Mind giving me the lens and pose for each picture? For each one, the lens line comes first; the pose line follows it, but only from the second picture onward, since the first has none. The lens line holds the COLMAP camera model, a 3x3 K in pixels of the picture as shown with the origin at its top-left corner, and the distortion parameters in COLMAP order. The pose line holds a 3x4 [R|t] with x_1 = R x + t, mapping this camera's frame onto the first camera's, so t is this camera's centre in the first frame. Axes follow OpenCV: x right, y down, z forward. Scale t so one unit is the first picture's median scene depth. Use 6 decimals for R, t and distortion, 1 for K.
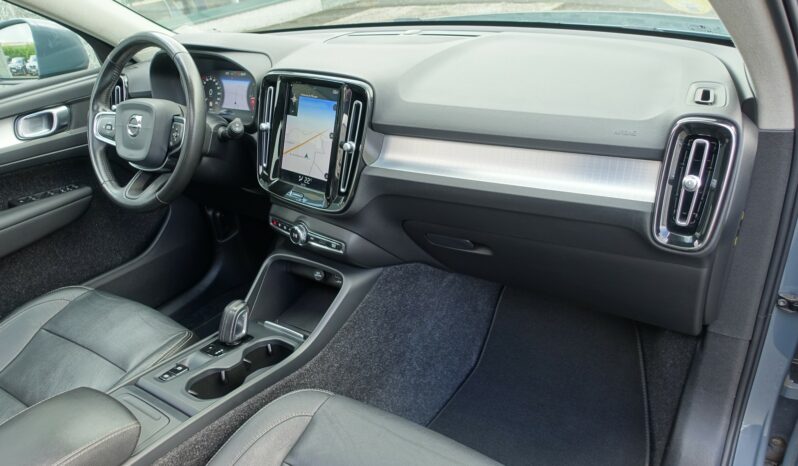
lens RADIAL K [[542.2, 0, 399.0], [0, 542.2, 233.0], [0, 0, 1]] dist [-0.005102, -0.000366]
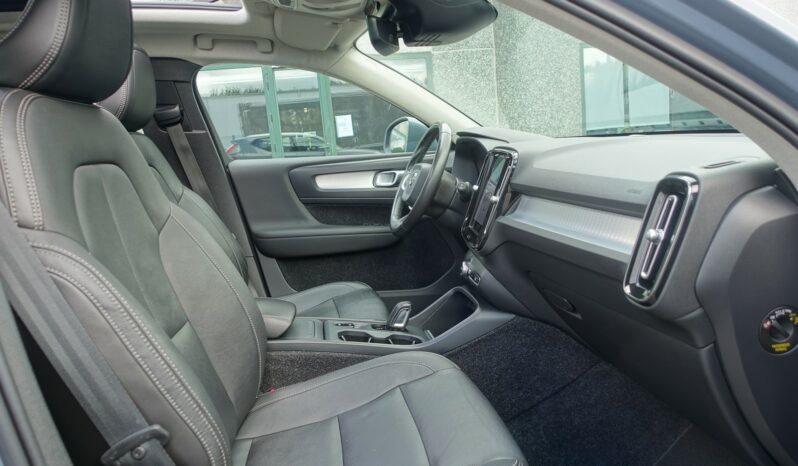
lens RADIAL K [[542.2, 0, 399.0], [0, 542.2, 233.0], [0, 0, 1]] dist [-0.005102, -0.000366]
pose [[0.658158, 0.175258, -0.732197, 0.628356], [-0.363520, 0.925627, -0.105203, 0.116070], [0.659303, 0.335408, 0.672919, 0.015514]]
